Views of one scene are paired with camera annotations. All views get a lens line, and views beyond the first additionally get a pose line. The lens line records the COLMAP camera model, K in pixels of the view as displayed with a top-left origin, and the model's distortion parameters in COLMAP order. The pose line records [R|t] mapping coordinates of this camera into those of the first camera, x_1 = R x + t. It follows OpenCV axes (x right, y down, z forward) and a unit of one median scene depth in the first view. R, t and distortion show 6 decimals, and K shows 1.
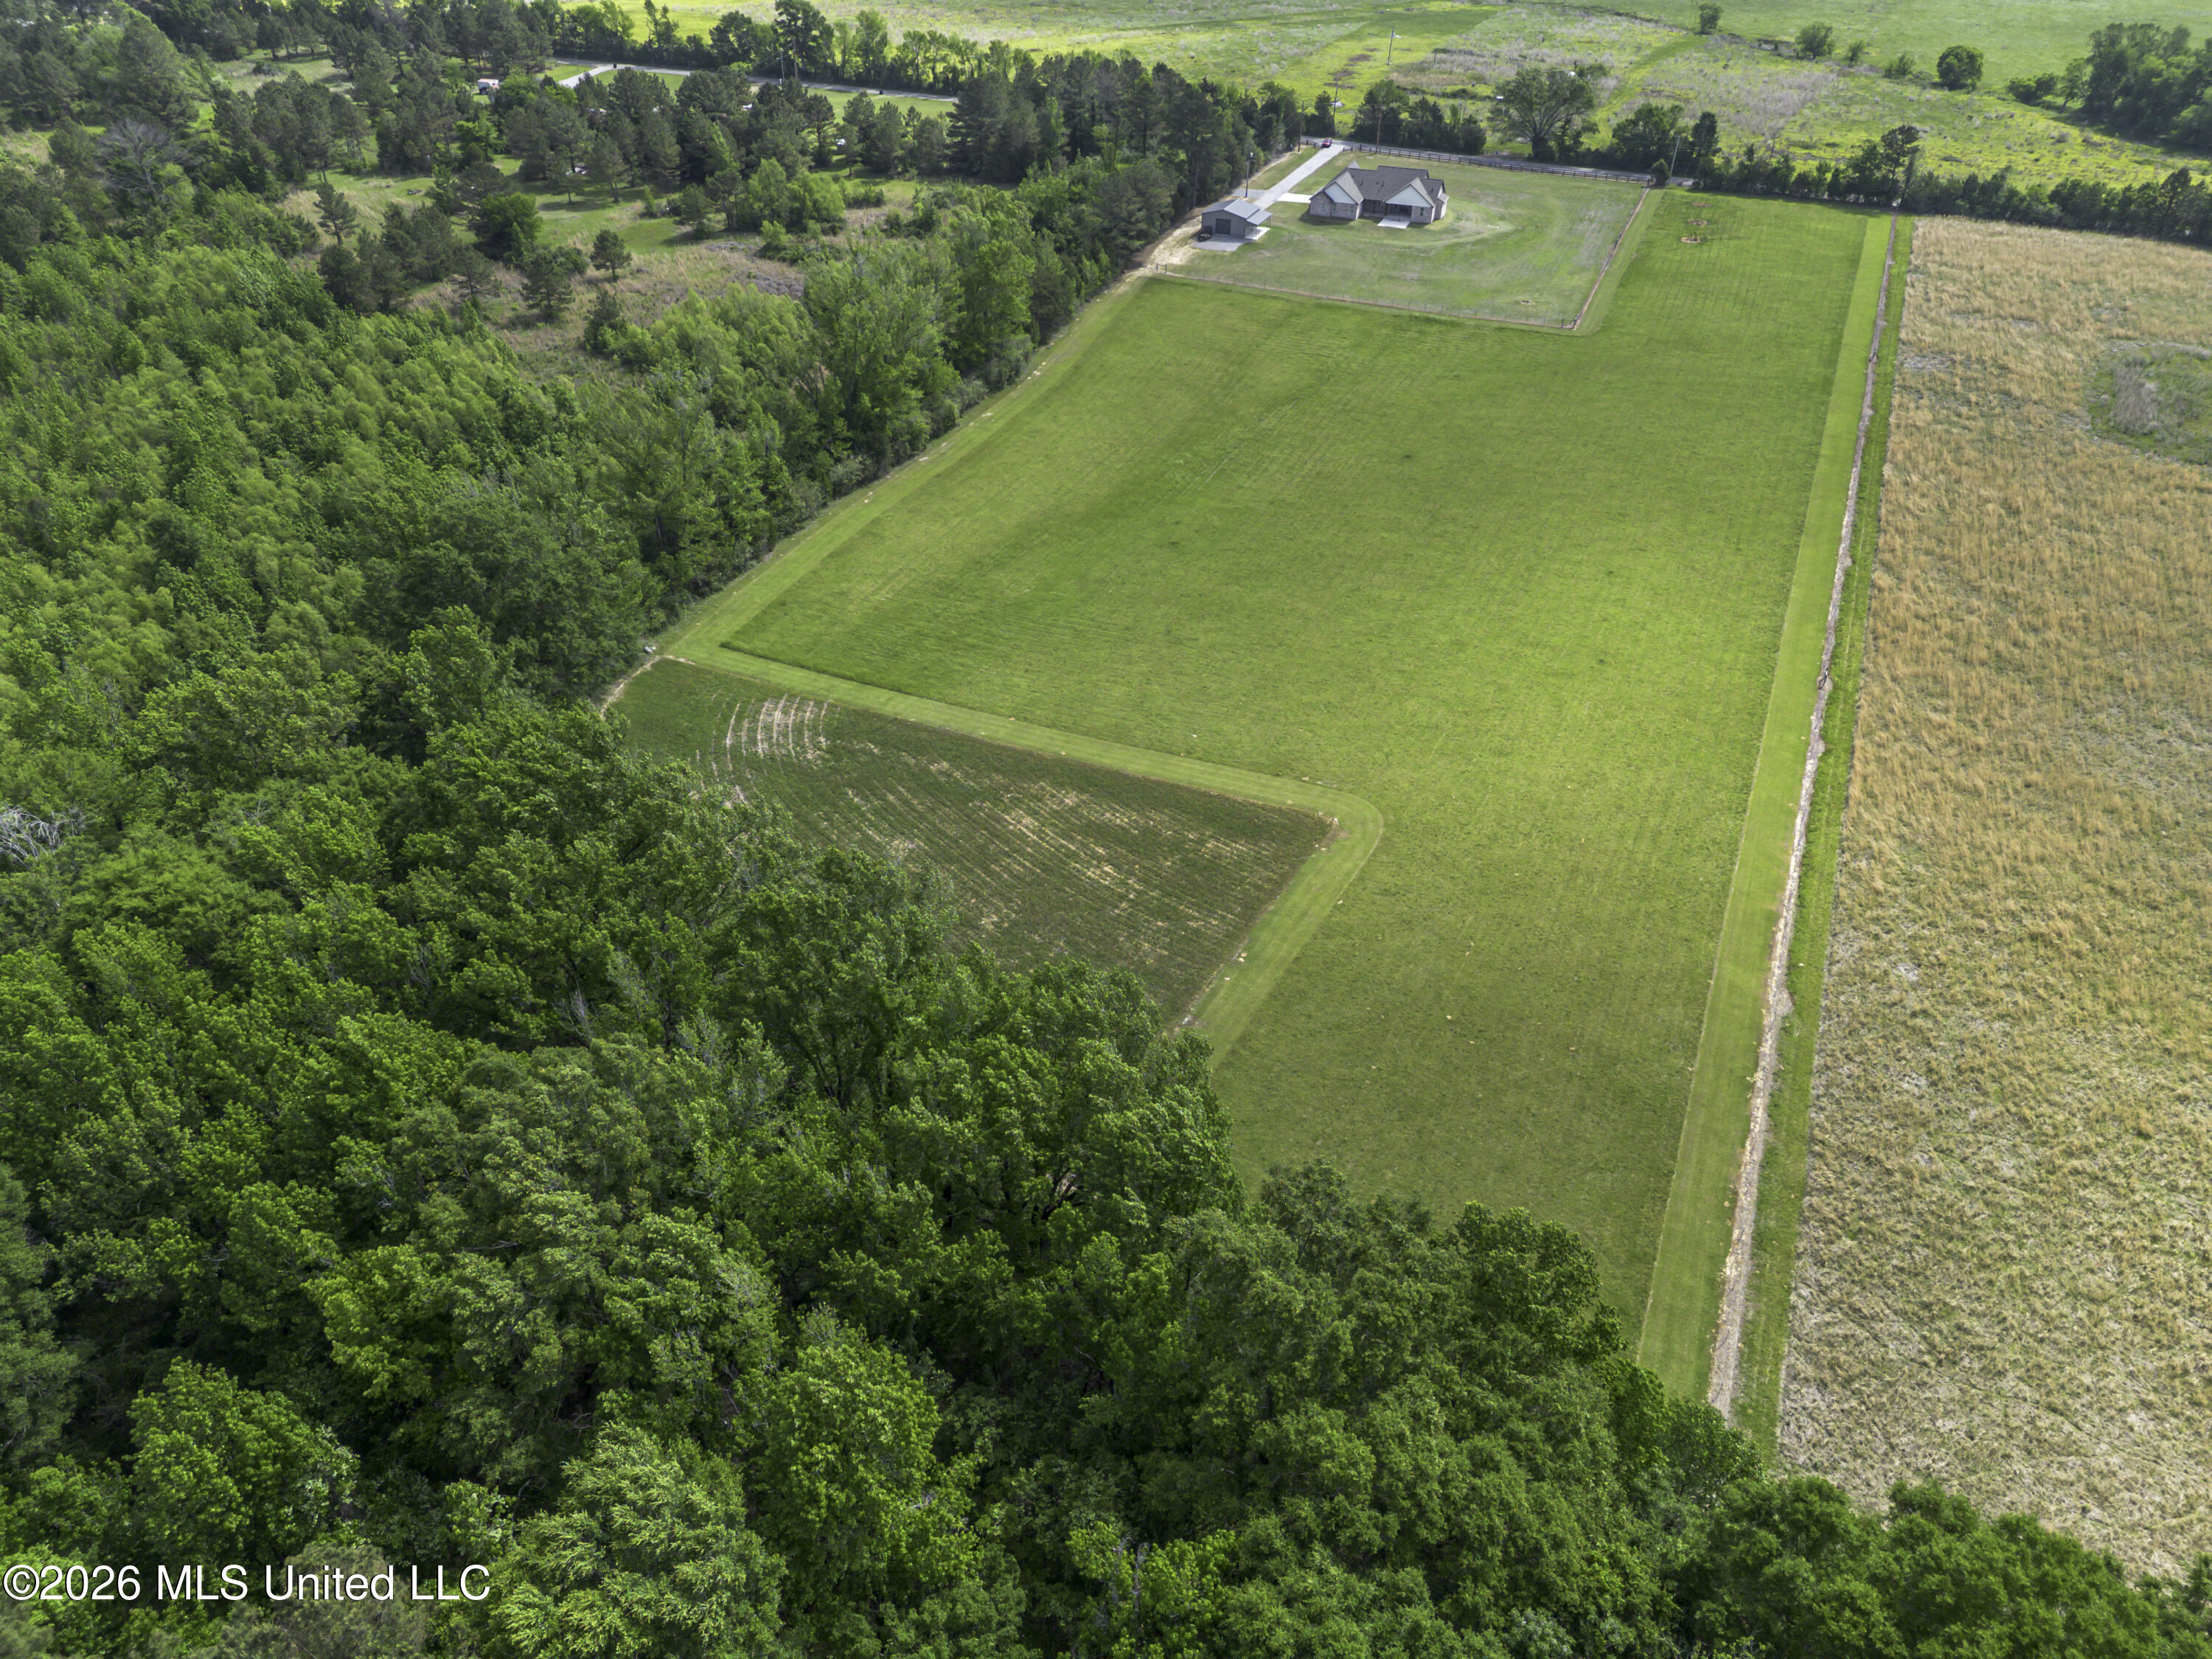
lens RADIAL K [[1574.9, 0, 1099.8], [0, 1574.9, 817.4], [0, 0, 1]] dist [0.068076, -0.053639]
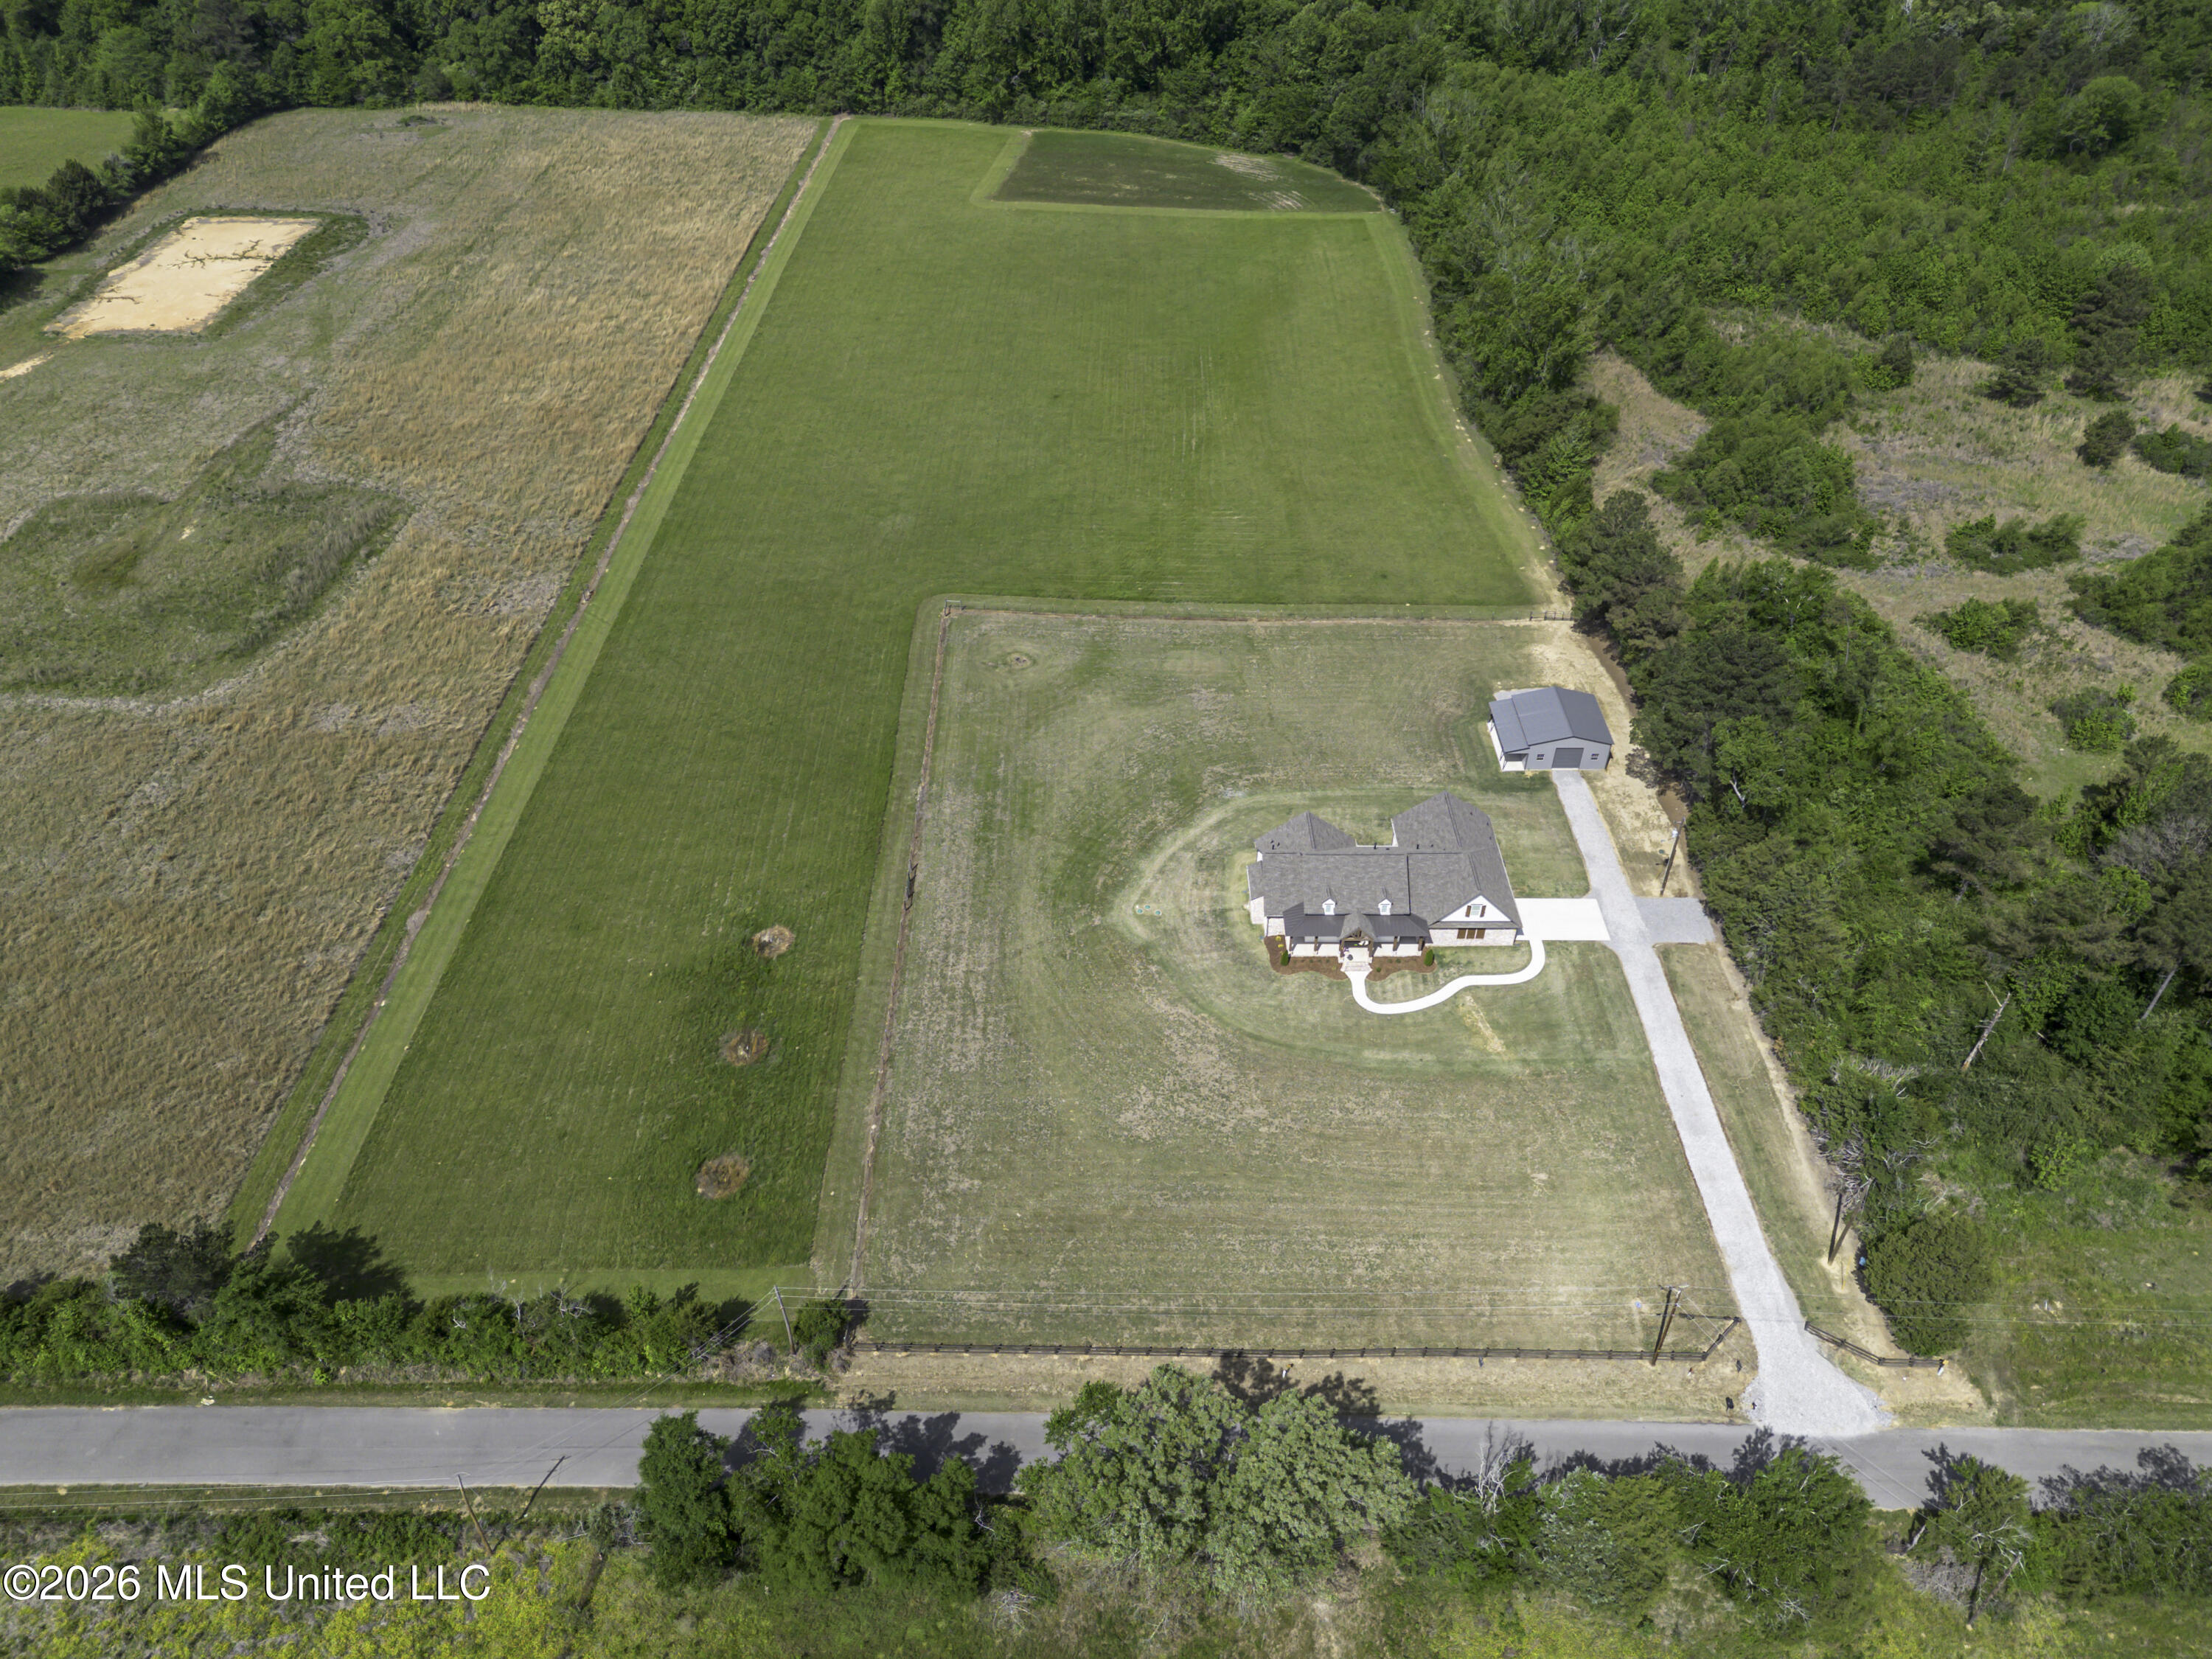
lens RADIAL K [[1574.9, 0, 1107.3], [0, 1574.9, 831.8], [0, 0, 1]] dist [0.068076, -0.053639]
pose [[-0.922689, 0.243136, -0.299214, 0.407734], [-0.226123, 0.287313, 0.930763, -0.851329], [0.312271, 0.926464, -0.210122, 1.089769]]
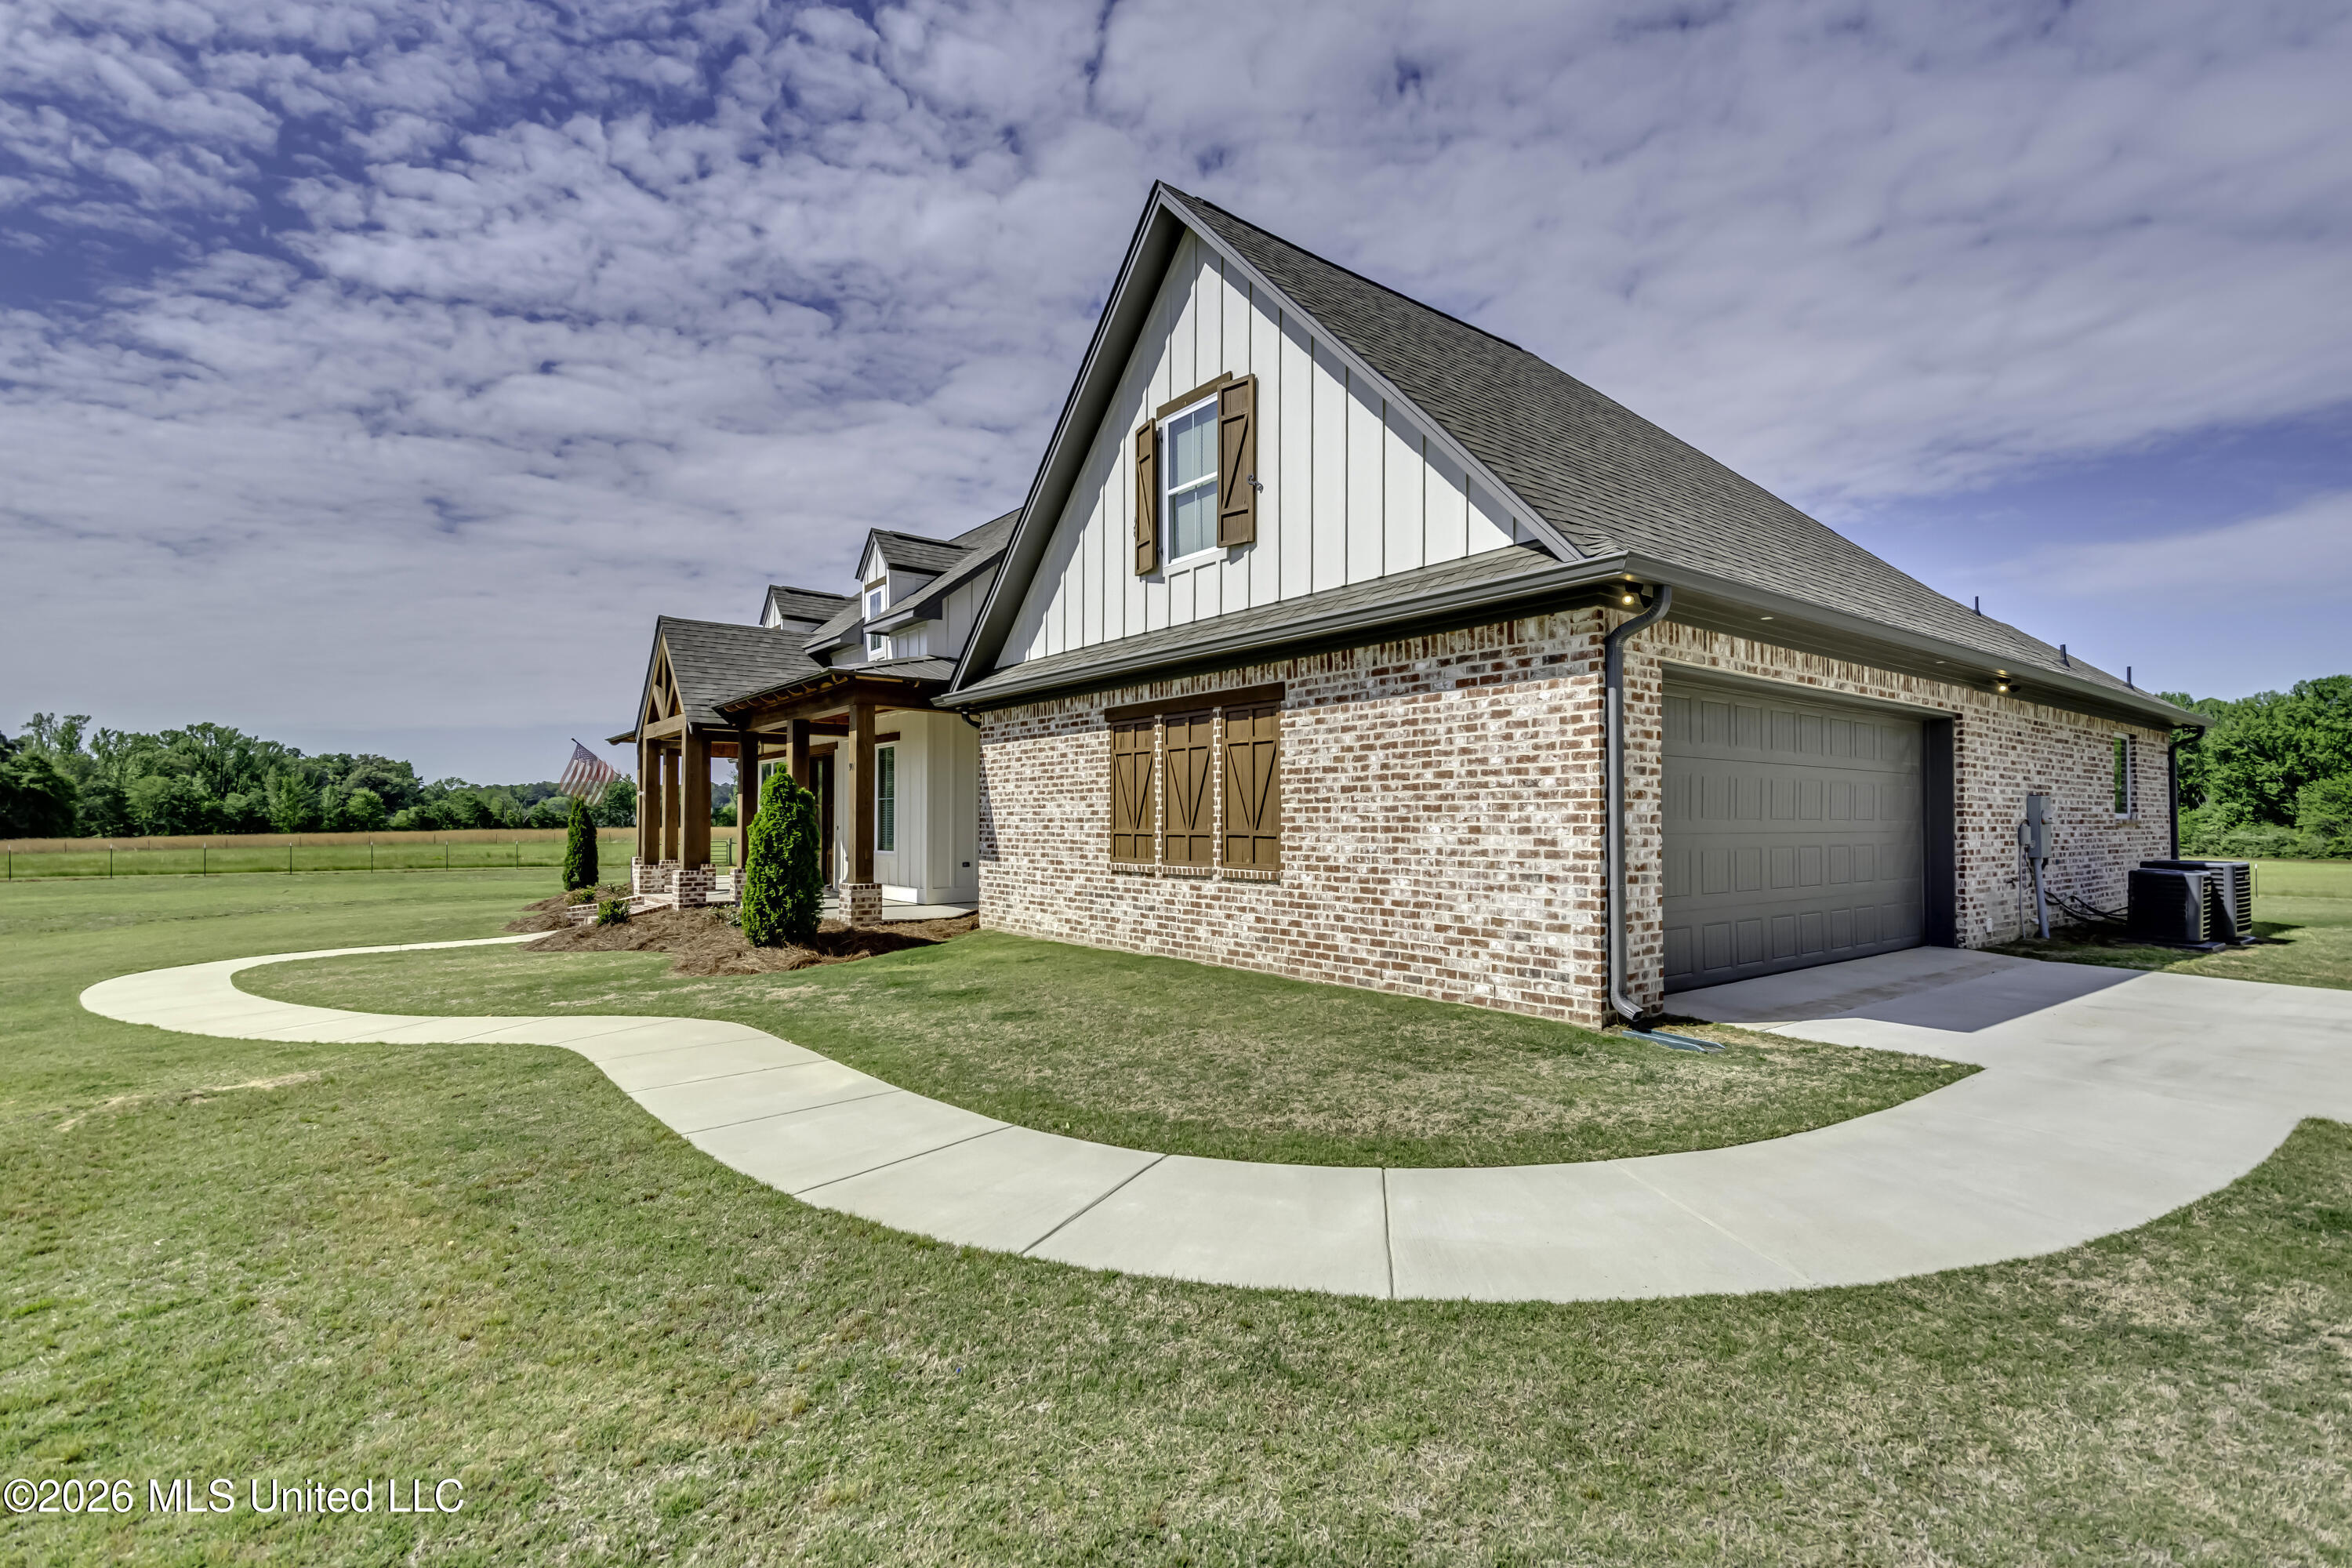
lens RADIAL K [[1051.8, 0, 1157.0], [0, 1051.8, 790.7], [0, 0, 1]] dist [0.020584, -0.004372]
pose [[-0.859377, 0.005414, 0.511314, 0.150848], [0.283052, 0.837809, 0.466860, -0.429859], [-0.425856, 0.545937, -0.721526, 1.074949]]
